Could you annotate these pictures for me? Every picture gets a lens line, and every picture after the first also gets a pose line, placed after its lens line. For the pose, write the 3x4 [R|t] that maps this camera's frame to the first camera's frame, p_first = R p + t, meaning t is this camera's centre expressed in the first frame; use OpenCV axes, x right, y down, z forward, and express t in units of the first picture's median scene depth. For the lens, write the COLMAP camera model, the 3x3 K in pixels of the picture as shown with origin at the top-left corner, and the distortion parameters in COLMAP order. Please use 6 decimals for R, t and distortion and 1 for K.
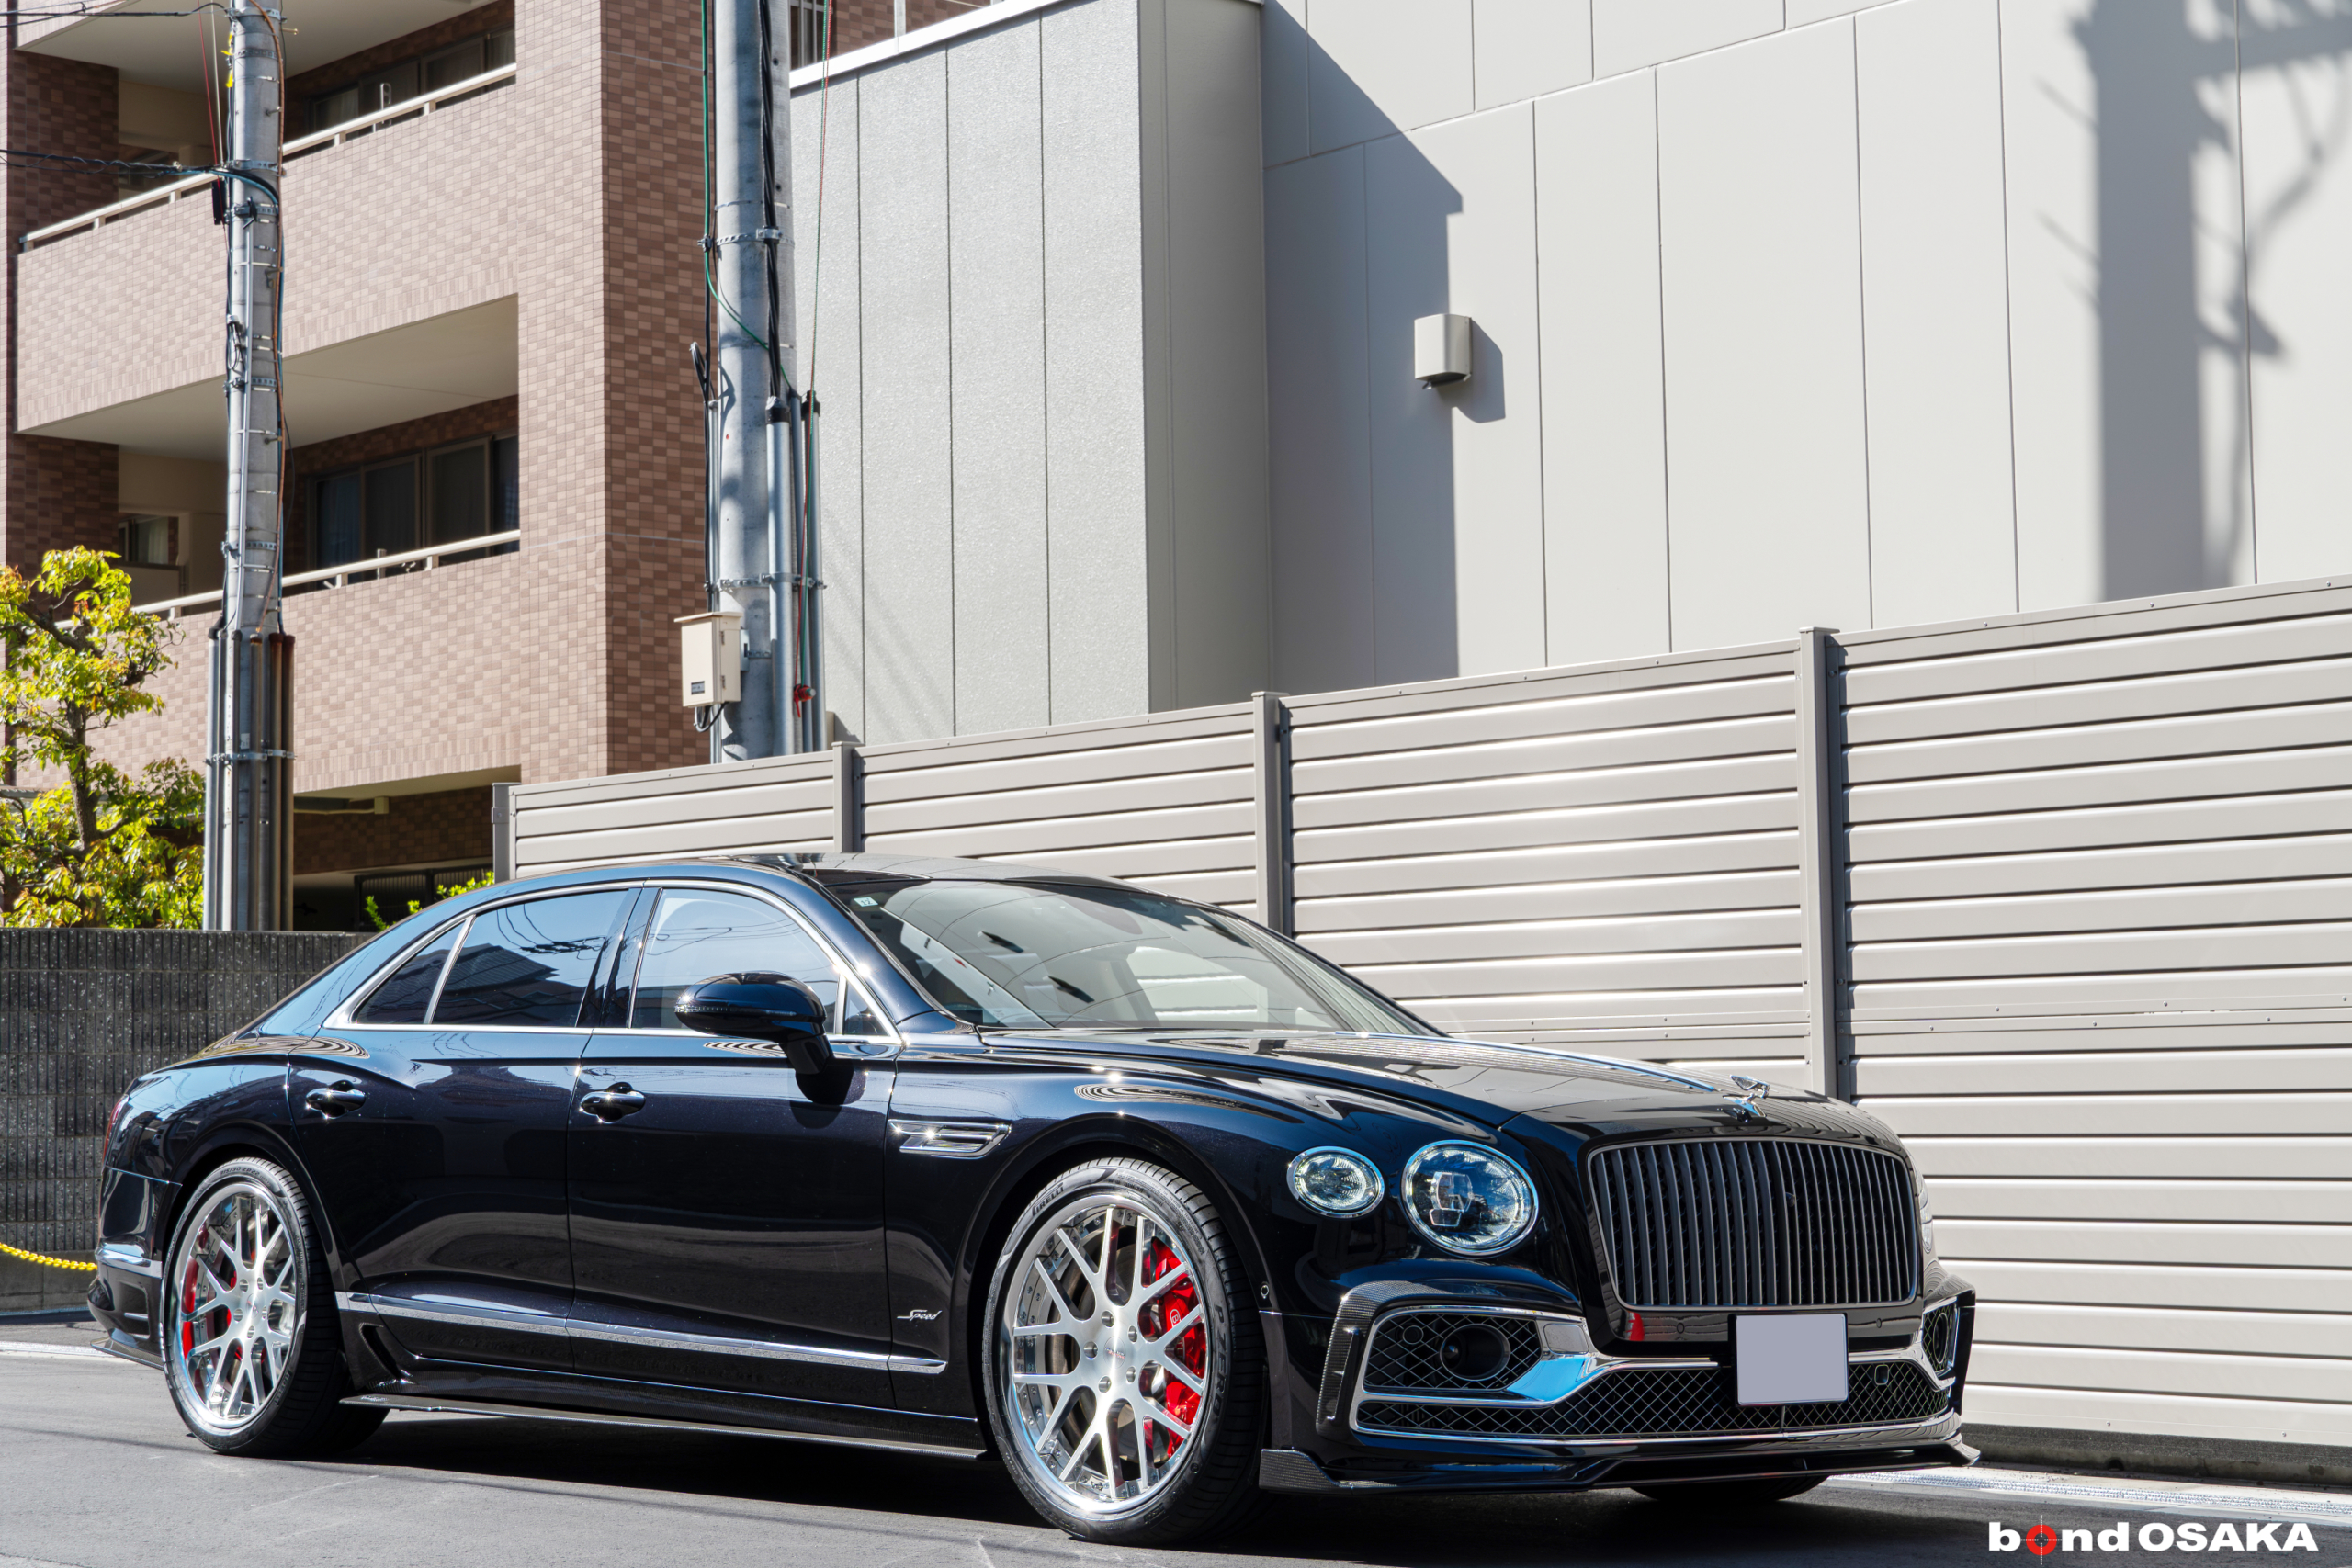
lens RADIAL K [[4164.5, 0, 1170.9], [0, 4164.5, 780.3], [0, 0, 1]] dist [0.091619, 0.000000]
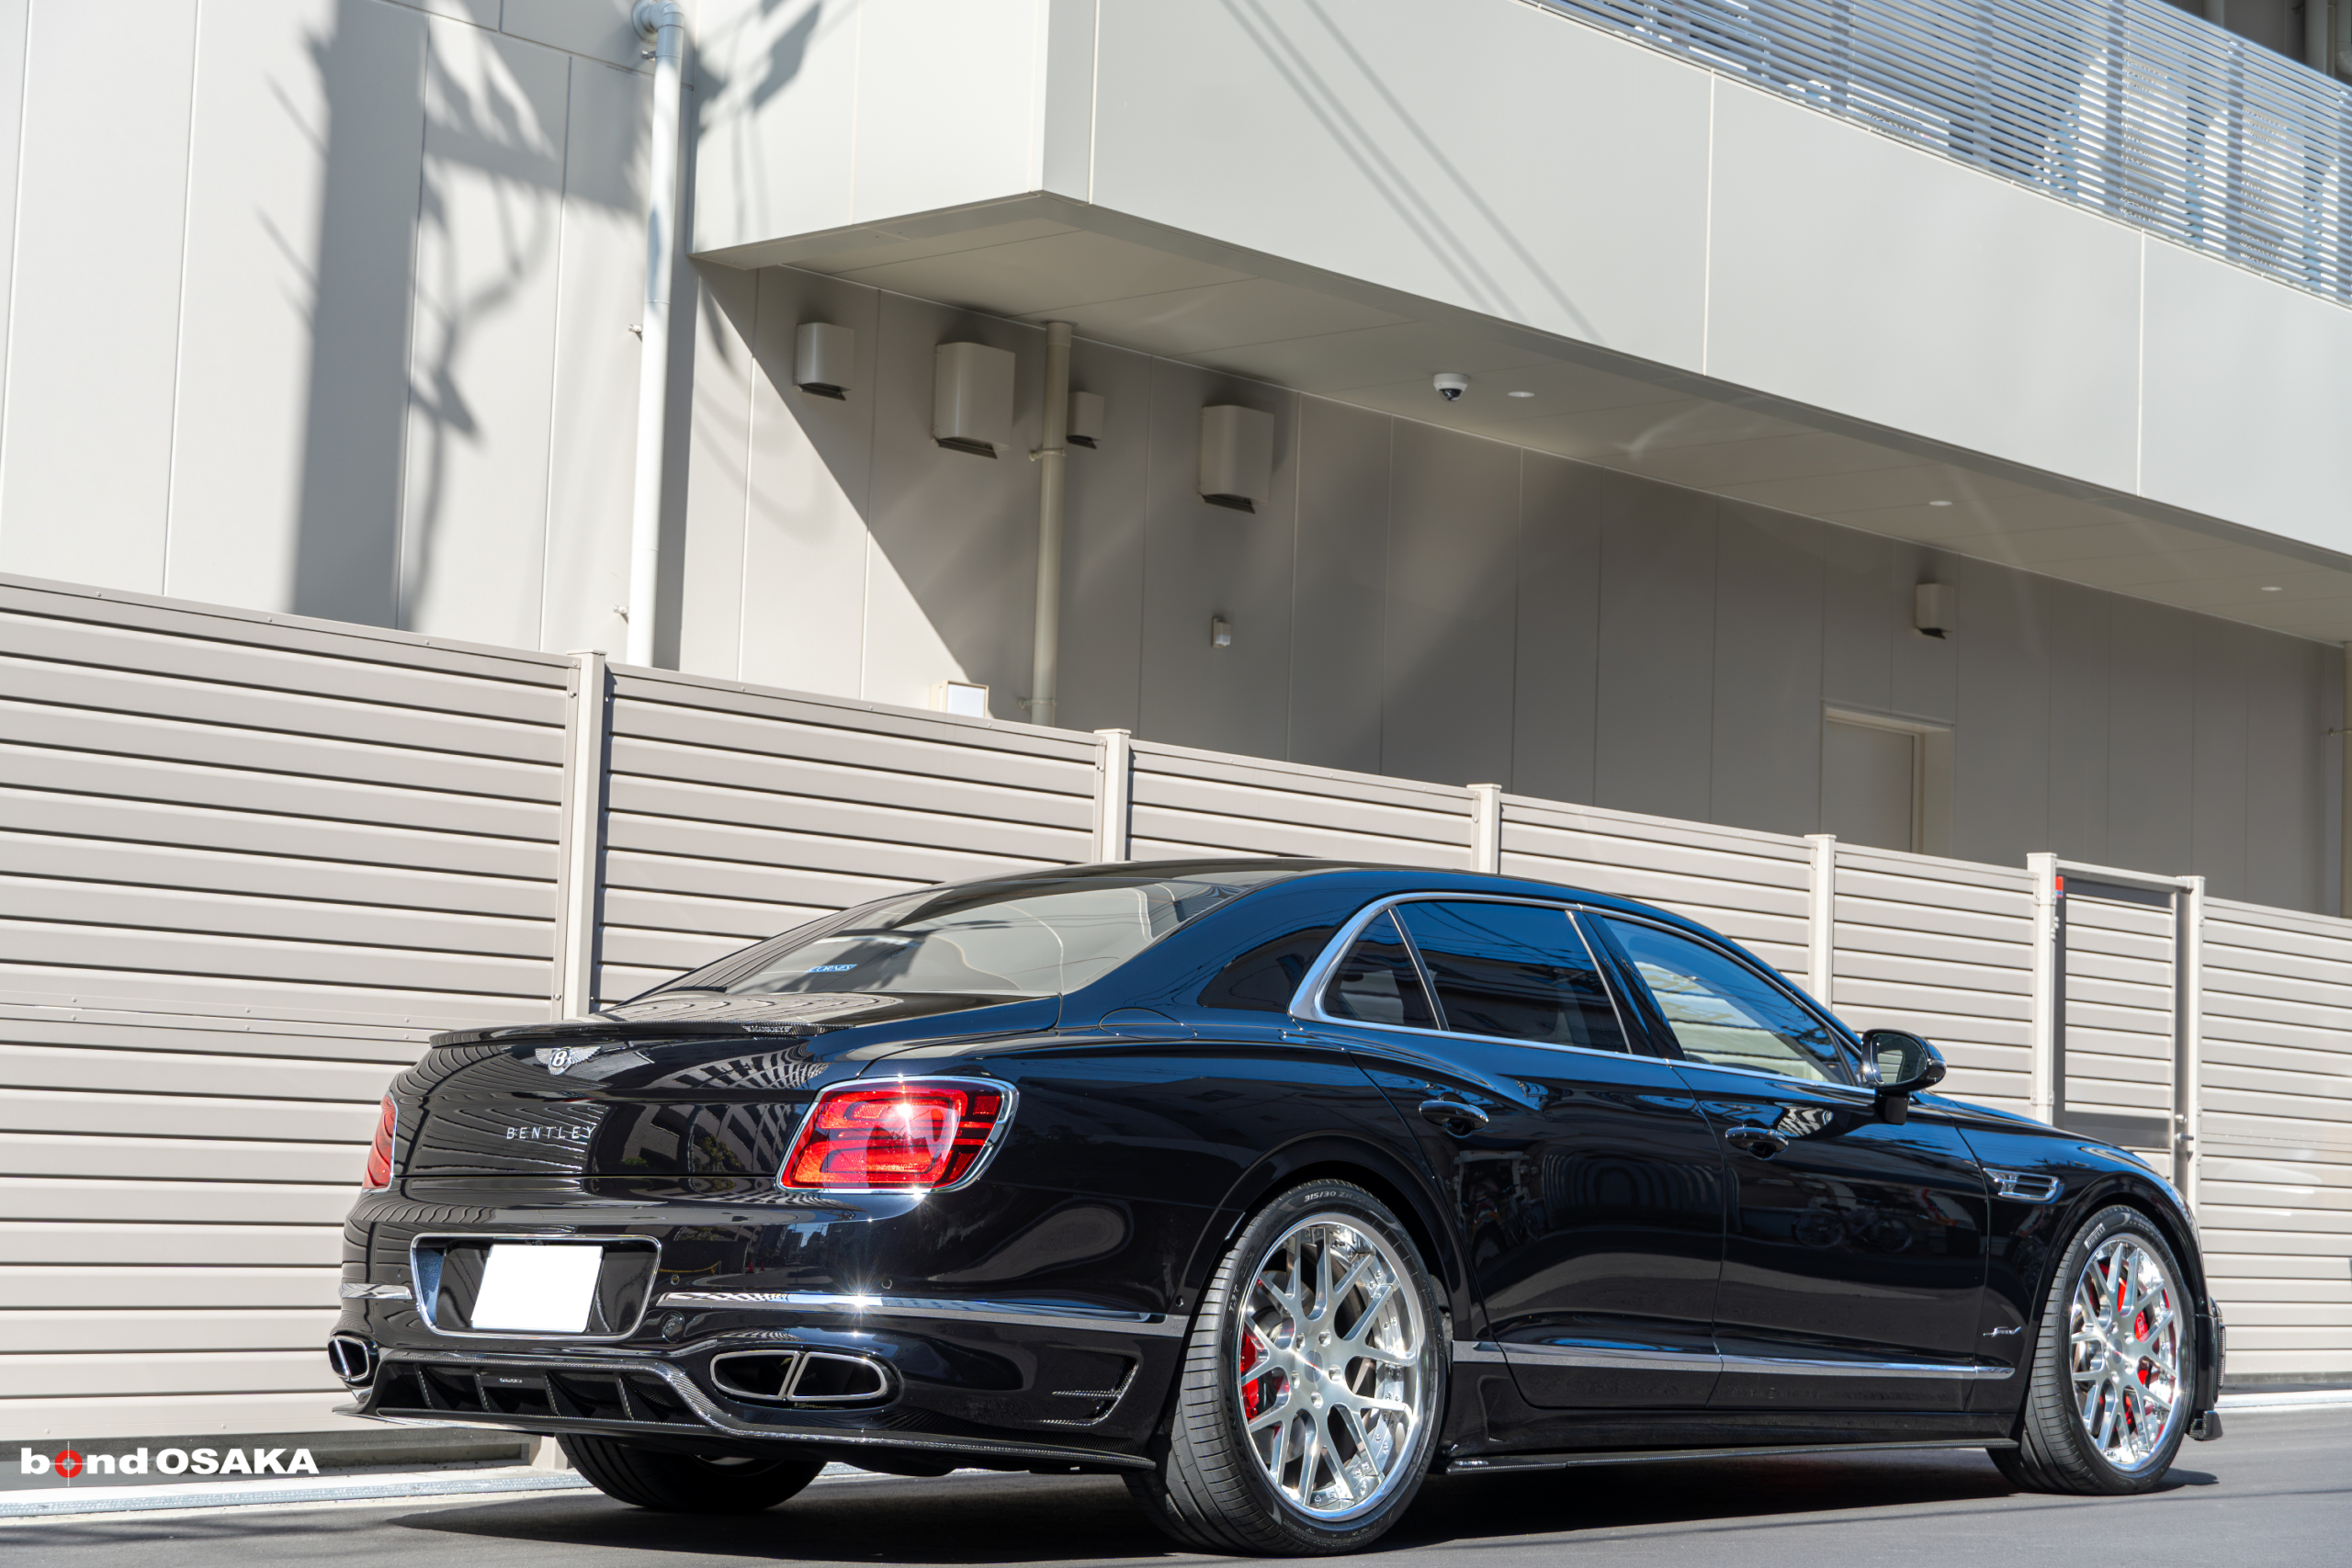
lens RADIAL K [[4164.5, 0, 1177.2], [0, 4164.5, 792.5], [0, 0, 1]] dist [0.091619, 0.000000]
pose [[-0.114672, 0.091304, 0.989199, -0.936280], [-0.112486, 0.988170, -0.104249, 0.095422], [-0.987014, -0.123225, -0.103045, 1.034729]]
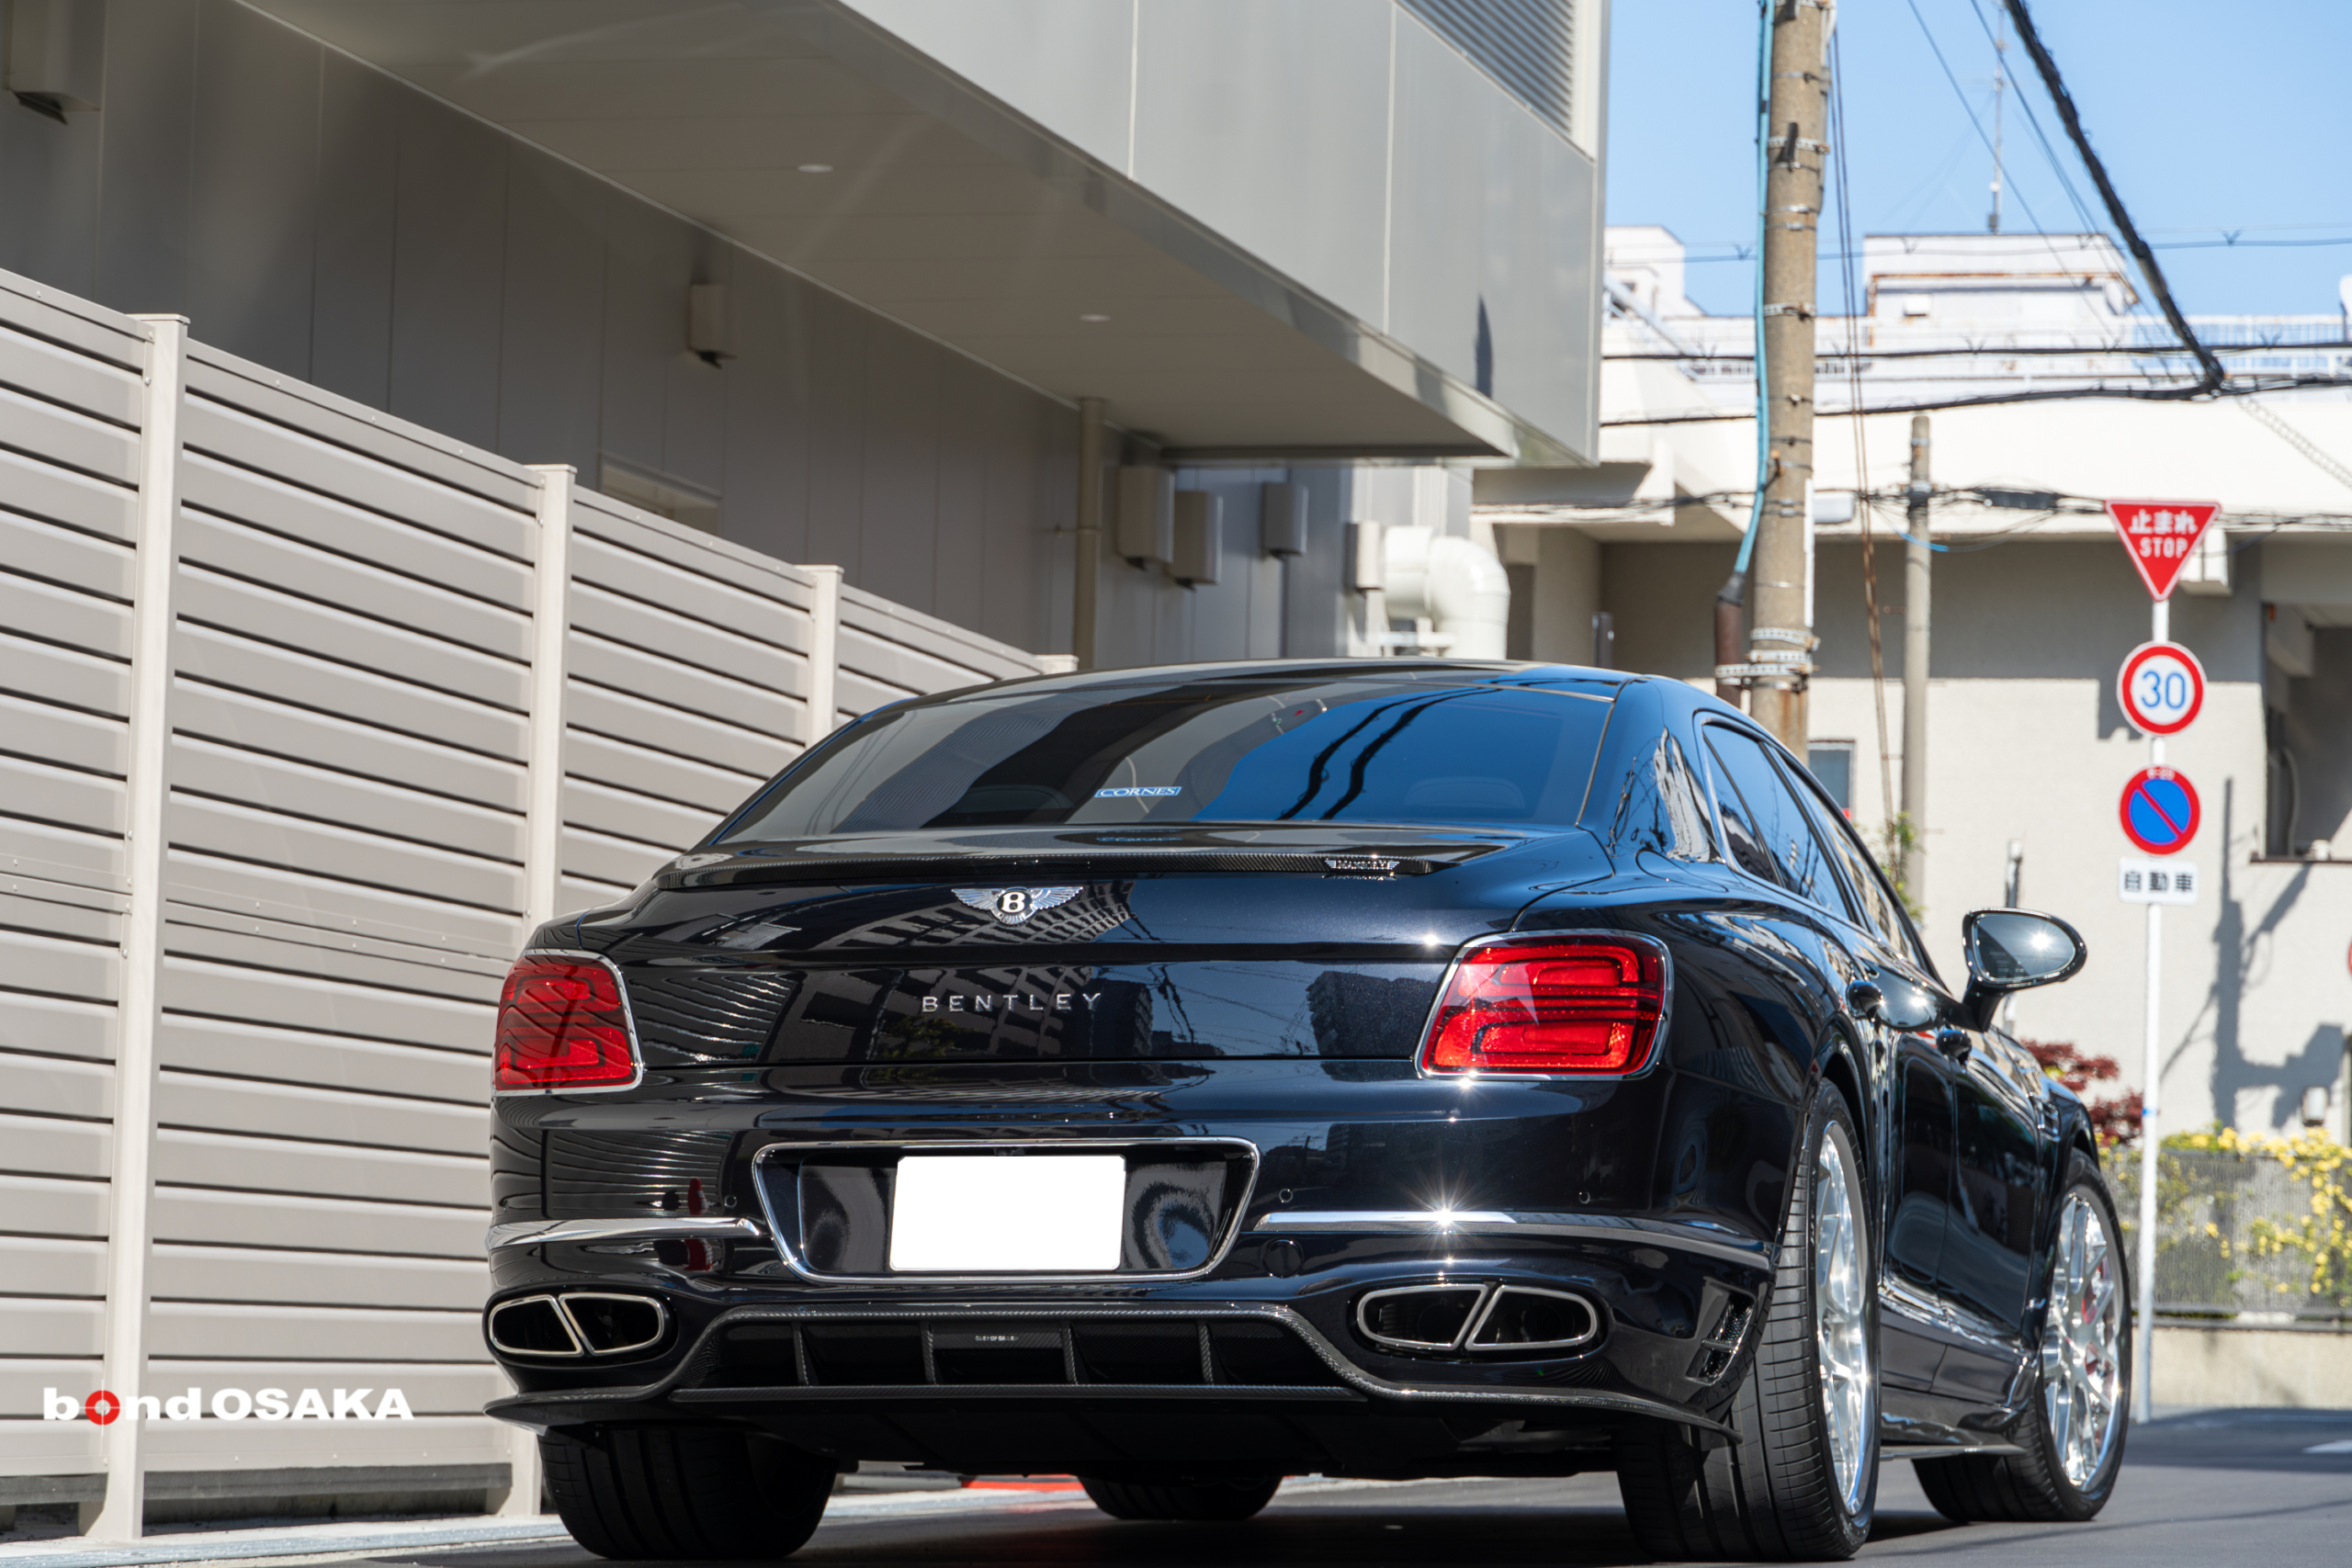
lens RADIAL K [[7234.5, 0, 1174.2], [0, 7234.5, 779.7], [0, 0, 1]] dist [0.074379, 0.000000]
pose [[-0.558677, 0.059959, 0.827215, -0.974979], [-0.086010, 0.987817, -0.129689, 0.183432], [-0.824914, -0.143603, -0.546713, 1.571767]]
